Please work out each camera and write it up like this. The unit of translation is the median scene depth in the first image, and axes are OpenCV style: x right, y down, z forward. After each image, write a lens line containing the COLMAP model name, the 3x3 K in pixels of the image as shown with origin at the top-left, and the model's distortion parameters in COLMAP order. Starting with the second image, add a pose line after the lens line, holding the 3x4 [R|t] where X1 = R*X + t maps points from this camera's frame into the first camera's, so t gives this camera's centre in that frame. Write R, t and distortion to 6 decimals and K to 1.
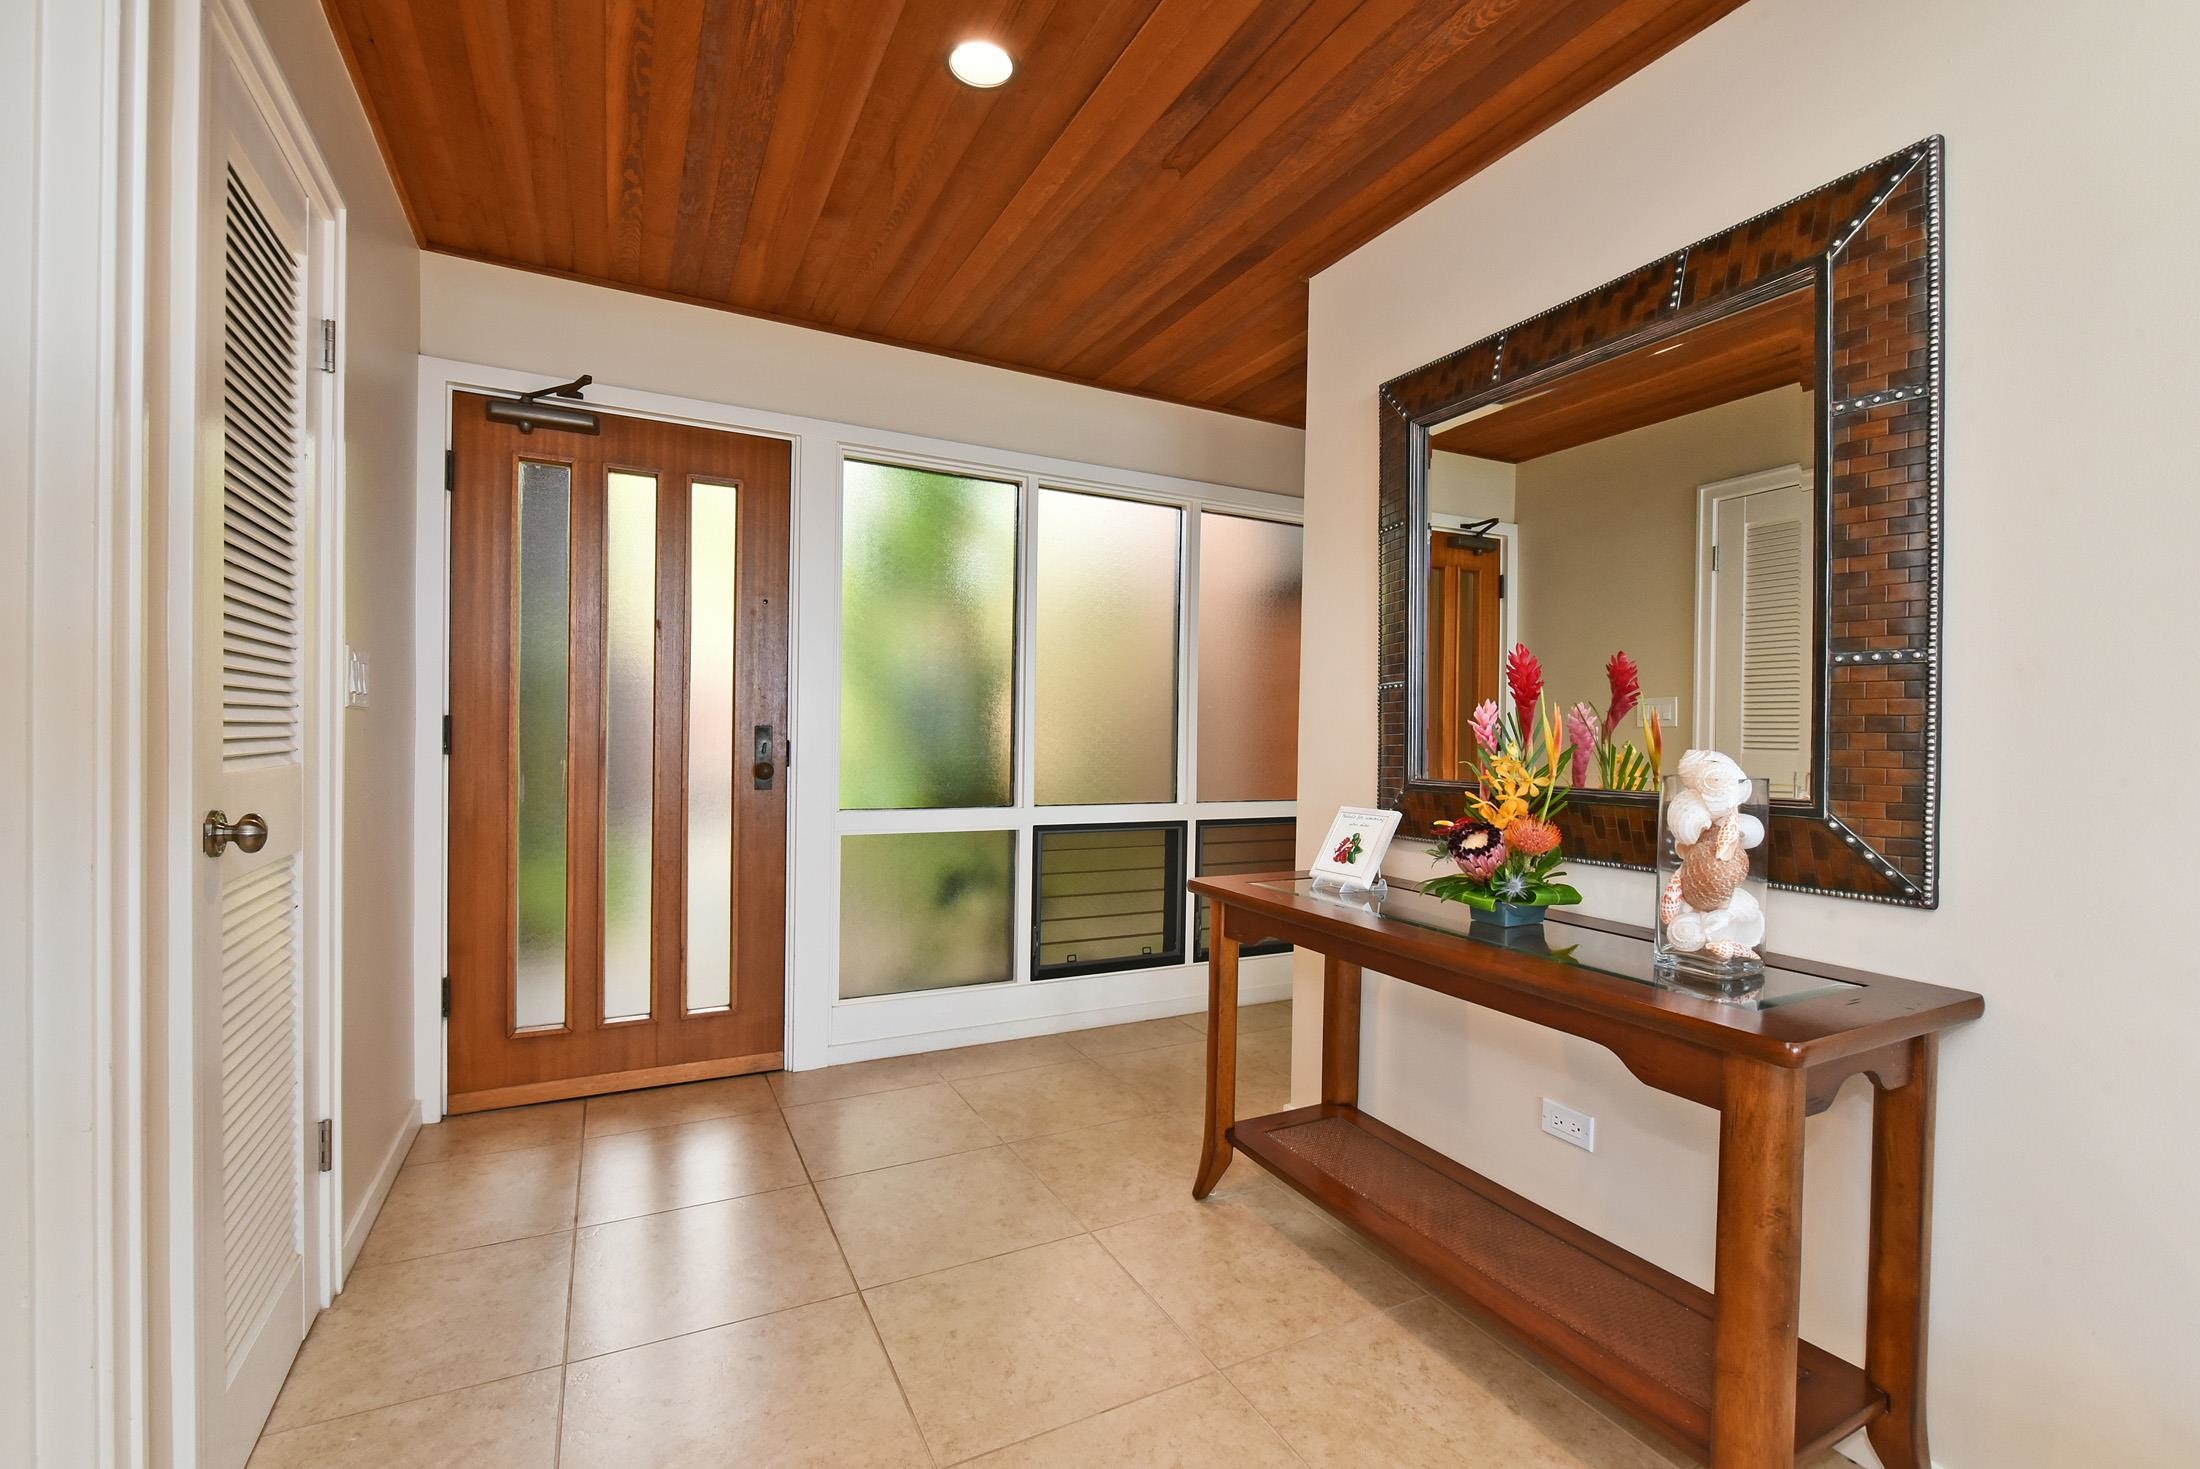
lens RADIAL K [[941.6, 0, 1093.2], [0, 941.6, 739.6], [0, 0, 1]] dist [-0.014826, -0.000438]
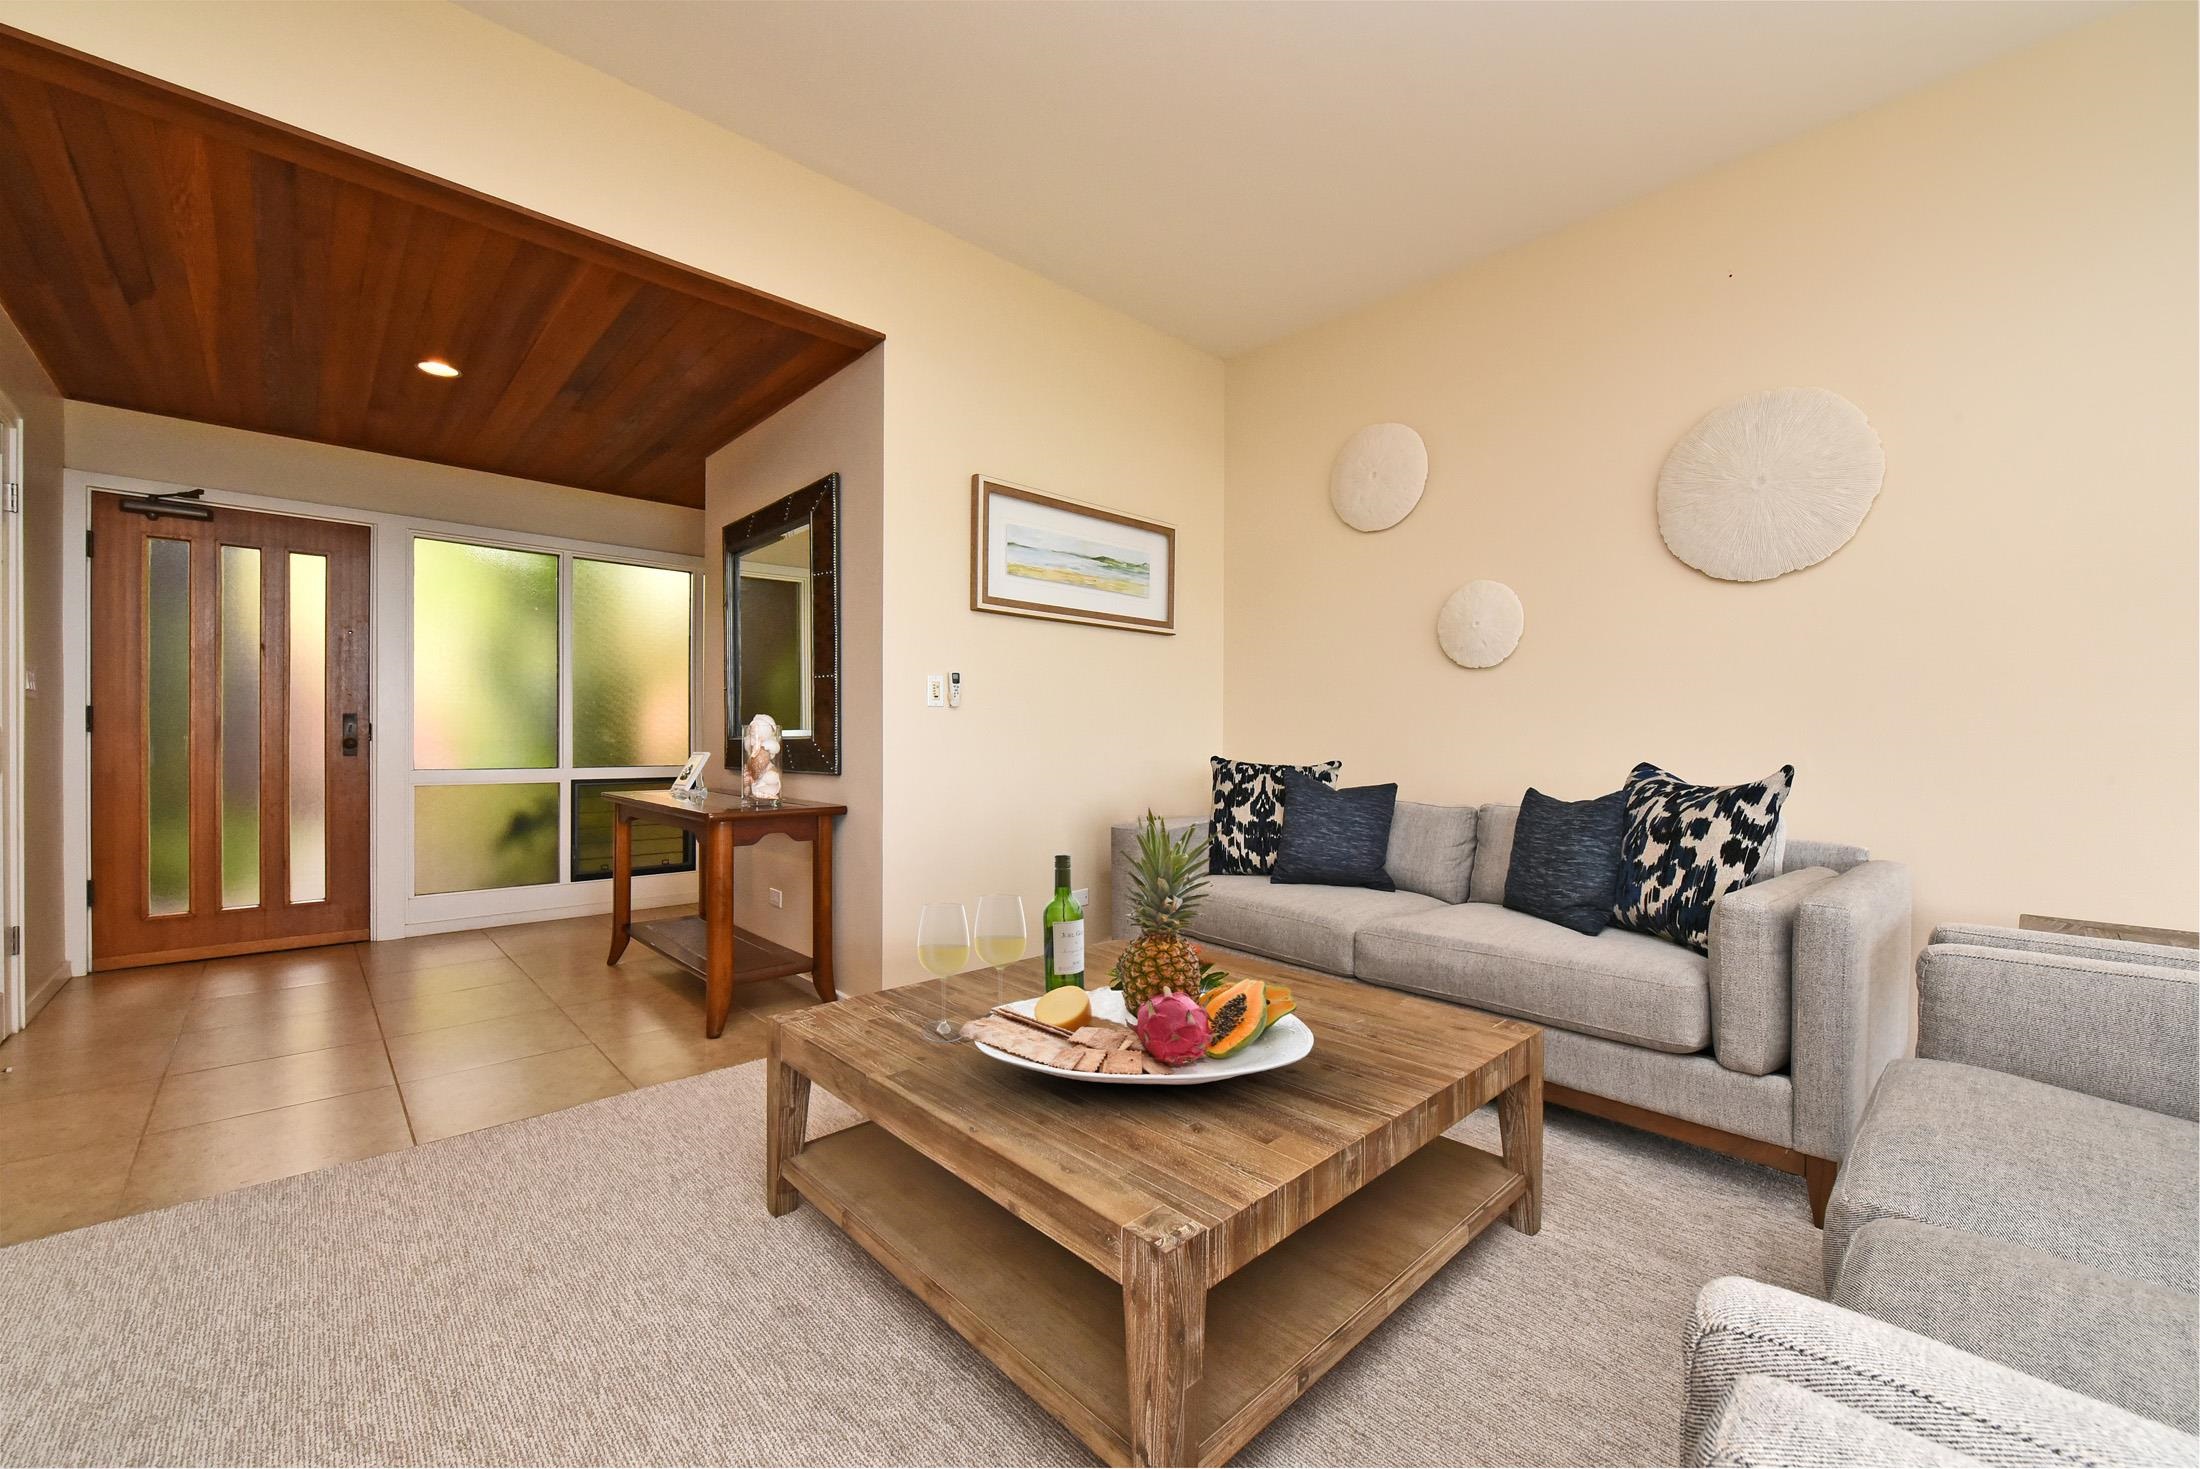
lens RADIAL K [[862.9, 0, 1091.2], [0, 862.9, 735.9], [0, 0, 1]] dist [-0.011480, 0.000387]
pose [[0.960116, -0.012191, 0.279336, 0.465887], [0.013157, 0.999912, -0.001584, 0.044132], [-0.279292, 0.005196, 0.960192, -0.749383]]
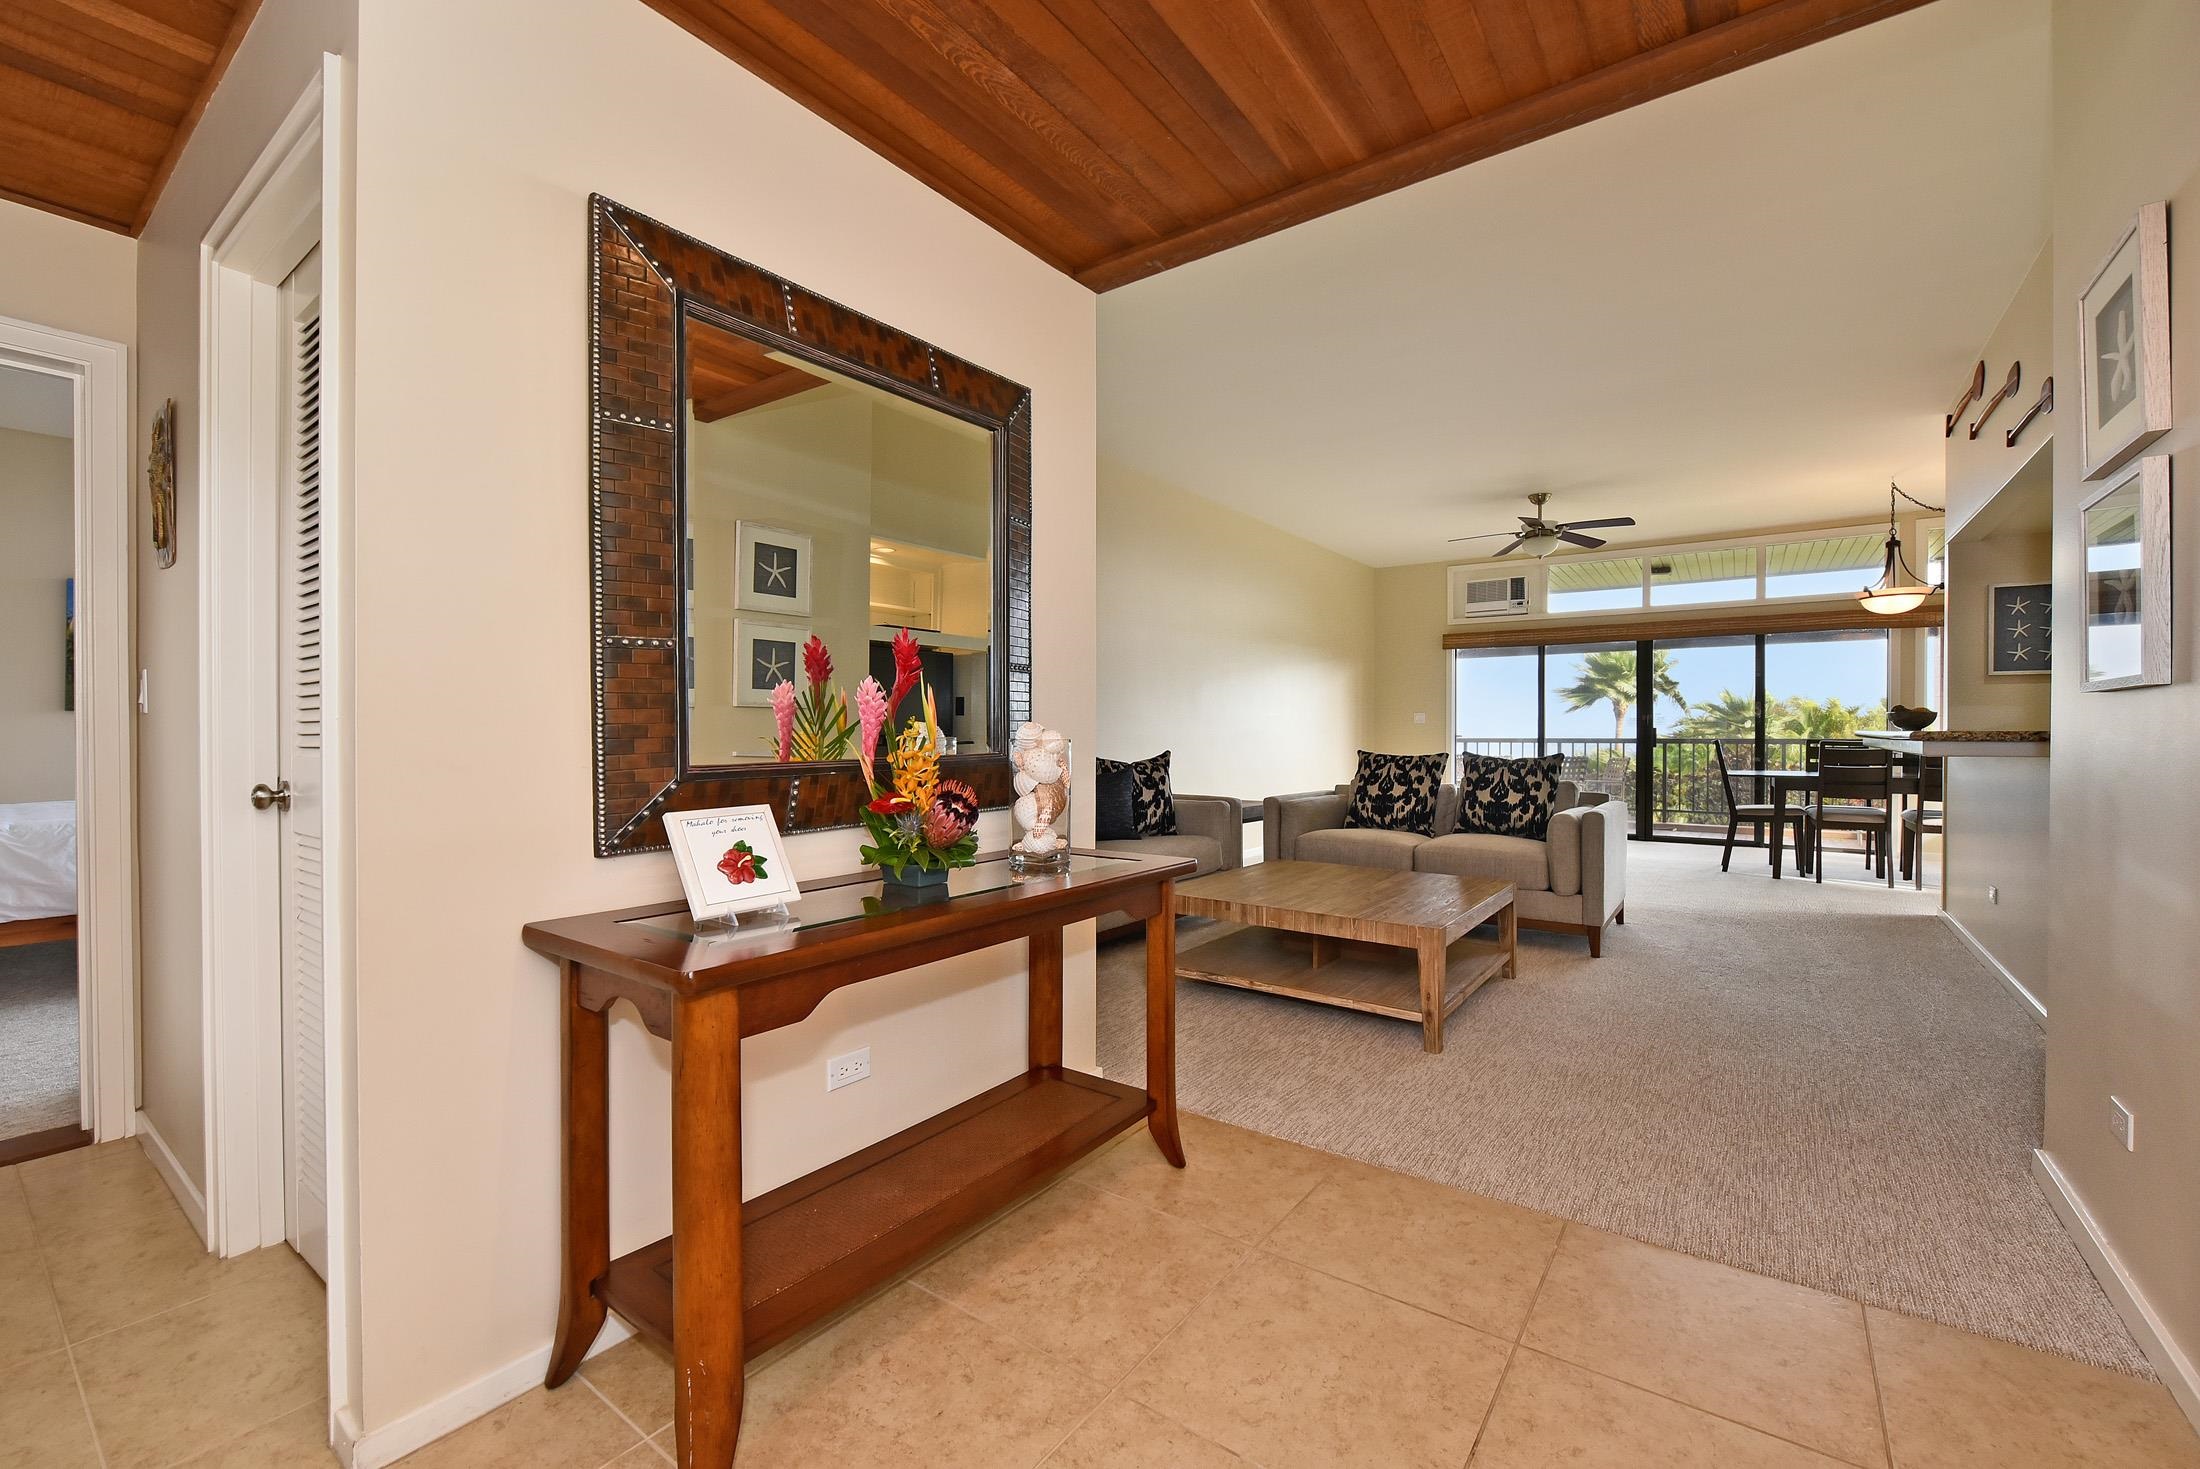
lens RADIAL K [[941.6, 0, 1081.0], [0, 941.6, 726.6], [0, 0, 1]] dist [-0.014826, -0.000438]
pose [[-0.459285, -0.019486, 0.888075, -0.426061], [-0.003479, 0.999791, 0.020138, -0.007064], [-0.888282, 0.006159, -0.459256, 0.921771]]
